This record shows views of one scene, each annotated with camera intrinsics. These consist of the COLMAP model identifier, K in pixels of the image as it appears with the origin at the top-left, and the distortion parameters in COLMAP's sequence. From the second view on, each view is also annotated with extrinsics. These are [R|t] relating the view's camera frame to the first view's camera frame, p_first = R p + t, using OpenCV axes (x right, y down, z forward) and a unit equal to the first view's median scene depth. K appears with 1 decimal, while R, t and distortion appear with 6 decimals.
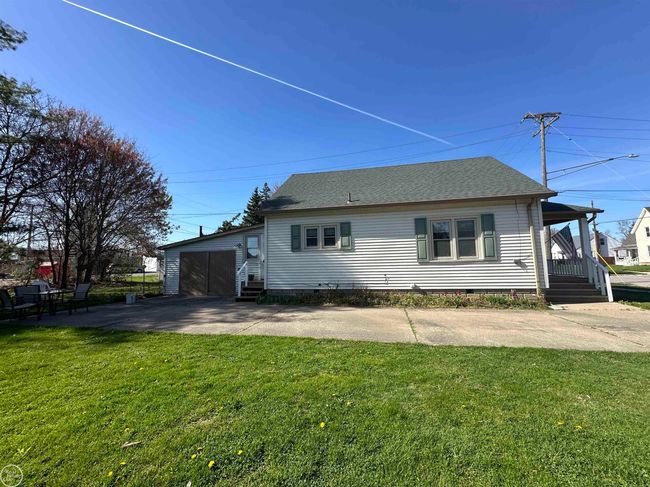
lens RADIAL K [[256.2, 0, 325.0], [0, 256.2, 243.5], [0, 0, 1]] dist [0.000191, 0.000022]
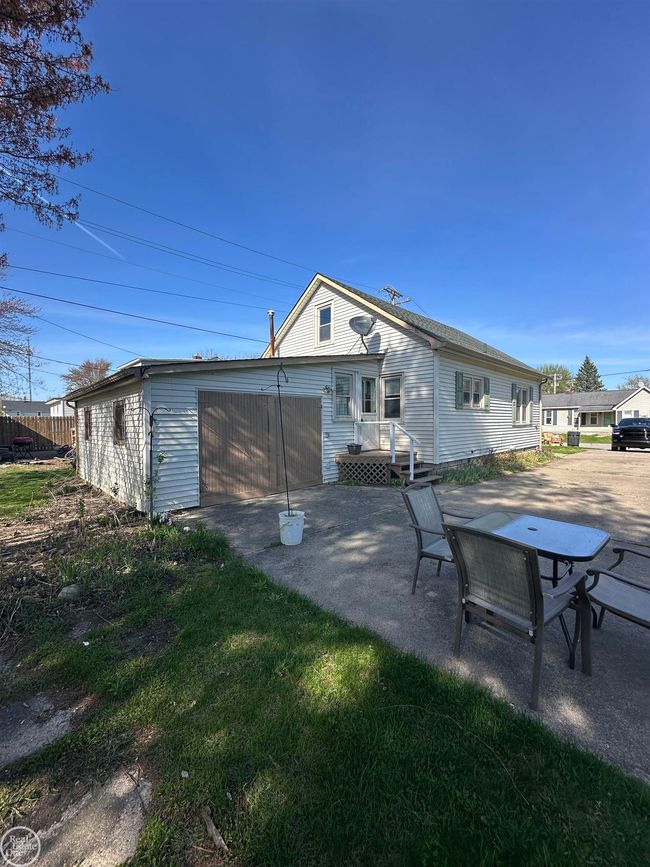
lens RADIAL K [[341.7, 0, 325.0], [0, 341.7, 433.5], [0, 0, 1]] dist [0.000191, 0.000022]
pose [[0.578356, -0.010342, 0.815719, -0.926816], [-0.069833, 0.995622, 0.062136, 0.055224], [-0.812790, -0.092901, 0.575101, 0.612835]]
